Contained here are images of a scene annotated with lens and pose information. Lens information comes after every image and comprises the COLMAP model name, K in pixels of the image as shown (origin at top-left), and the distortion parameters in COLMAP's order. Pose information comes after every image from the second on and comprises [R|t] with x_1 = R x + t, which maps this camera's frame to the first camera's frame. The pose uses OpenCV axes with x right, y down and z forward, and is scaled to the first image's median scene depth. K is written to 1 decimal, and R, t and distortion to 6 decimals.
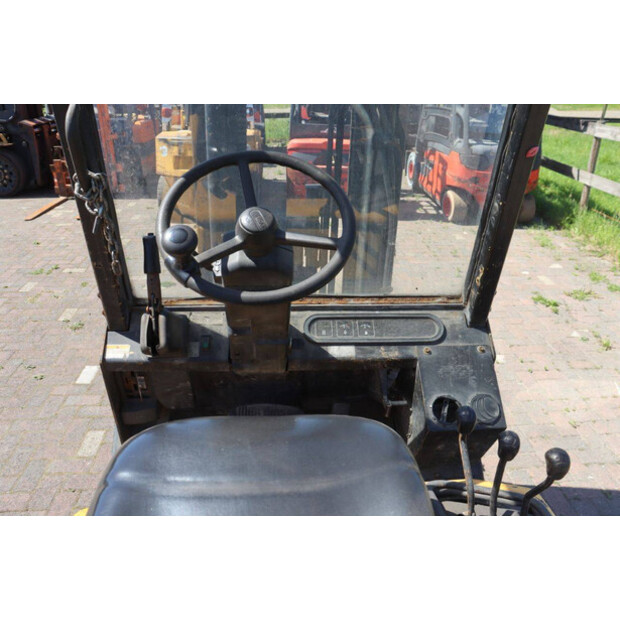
lens RADIAL K [[507.7, 0, 317.7], [0, 507.7, 309.1], [0, 0, 1]] dist [-0.198931, 0.199681]
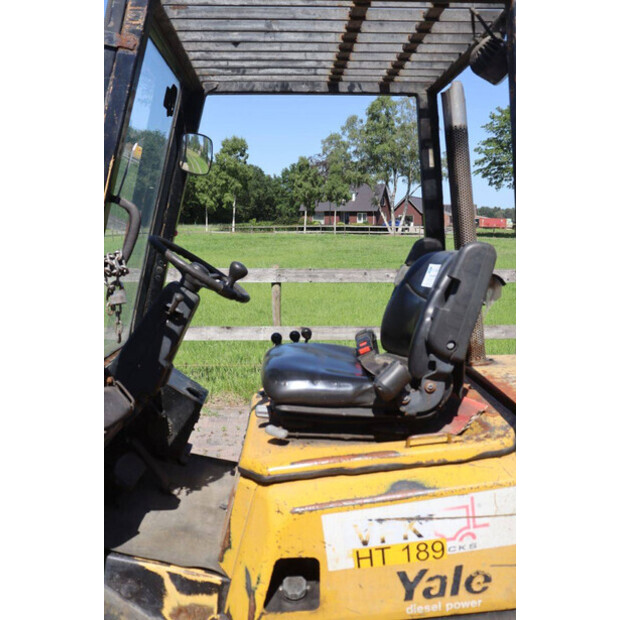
lens RADIAL K [[578.7, 0, 307.2], [0, 578.7, 309.4], [0, 0, 1]] dist [-0.136241, 0.186609]
pose [[0.037637, -0.152965, 0.987515, -0.324558], [0.438945, 0.890305, 0.121178, -0.020791], [-0.897725, 0.428904, 0.100652, 0.084803]]
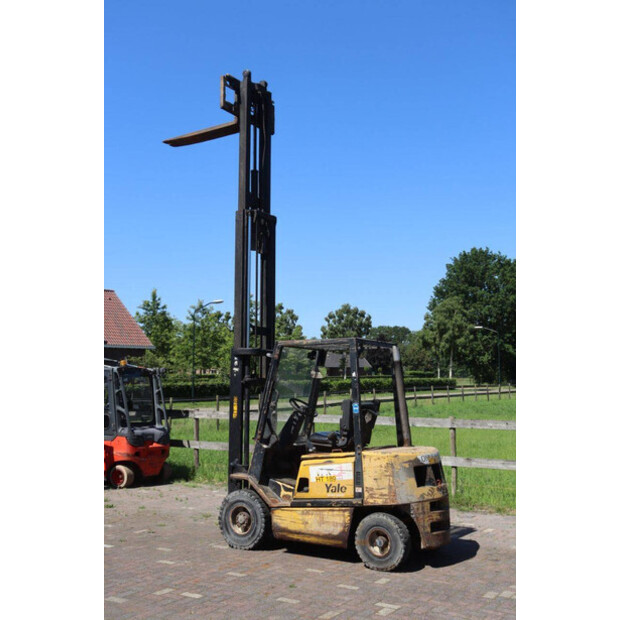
lens RADIAL K [[740.8, 0, 310.0], [0, 740.8, 310.0], [0, 0, 1]] dist [0.013914, 0.040972]
pose [[0.600643, 0.065895, 0.796798, -1.173738], [0.359495, 0.867912, -0.342771, 0.306819], [-0.714137, 0.492327, 0.497616, -0.662417]]
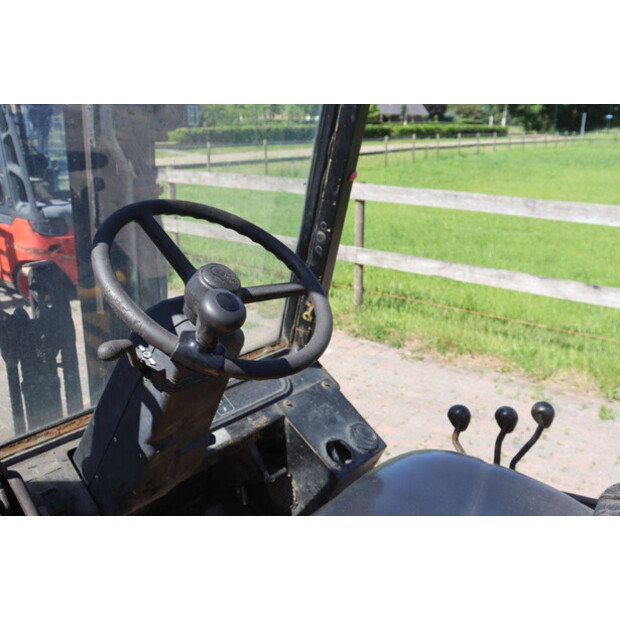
lens RADIAL K [[600.9, 0, 318.1], [0, 600.9, 299.1], [0, 0, 1]] dist [-0.147790, 0.250831]
pose [[0.670796, -0.211847, 0.710741, -0.110050], [0.327326, 0.944514, -0.027403, -0.011251], [-0.665500, 0.251026, 0.702919, 0.037824]]
